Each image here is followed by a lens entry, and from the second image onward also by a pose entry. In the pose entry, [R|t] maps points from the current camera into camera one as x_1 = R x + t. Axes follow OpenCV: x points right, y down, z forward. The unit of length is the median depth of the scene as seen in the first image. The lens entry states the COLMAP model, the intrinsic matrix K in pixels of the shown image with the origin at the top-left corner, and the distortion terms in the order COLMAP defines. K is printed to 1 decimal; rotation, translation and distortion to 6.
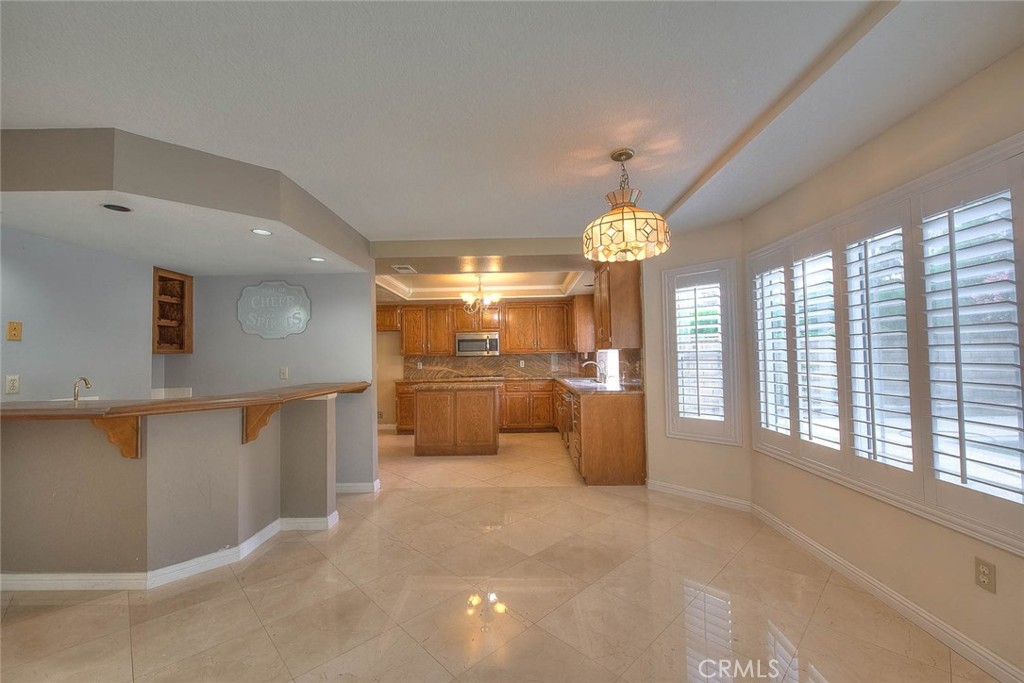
lens RADIAL K [[427.7, 0, 488.5], [0, 427.7, 350.4], [0, 0, 1]] dist [-0.003621, -0.000009]
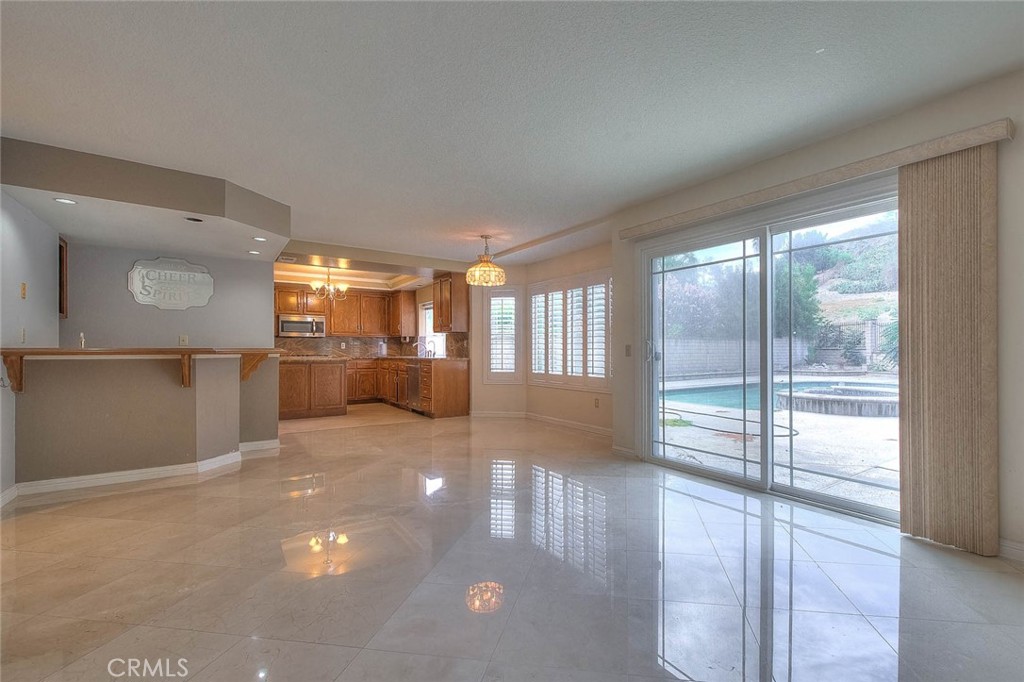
lens RADIAL K [[427.7, 0, 518.2], [0, 427.7, 346.0], [0, 0, 1]] dist [-0.003621, -0.000009]
pose [[0.840414, 0.024877, 0.541374, -0.421671], [-0.031440, 0.999502, 0.002878, 0.044833], [-0.541033, -0.019440, 0.840777, -0.539643]]
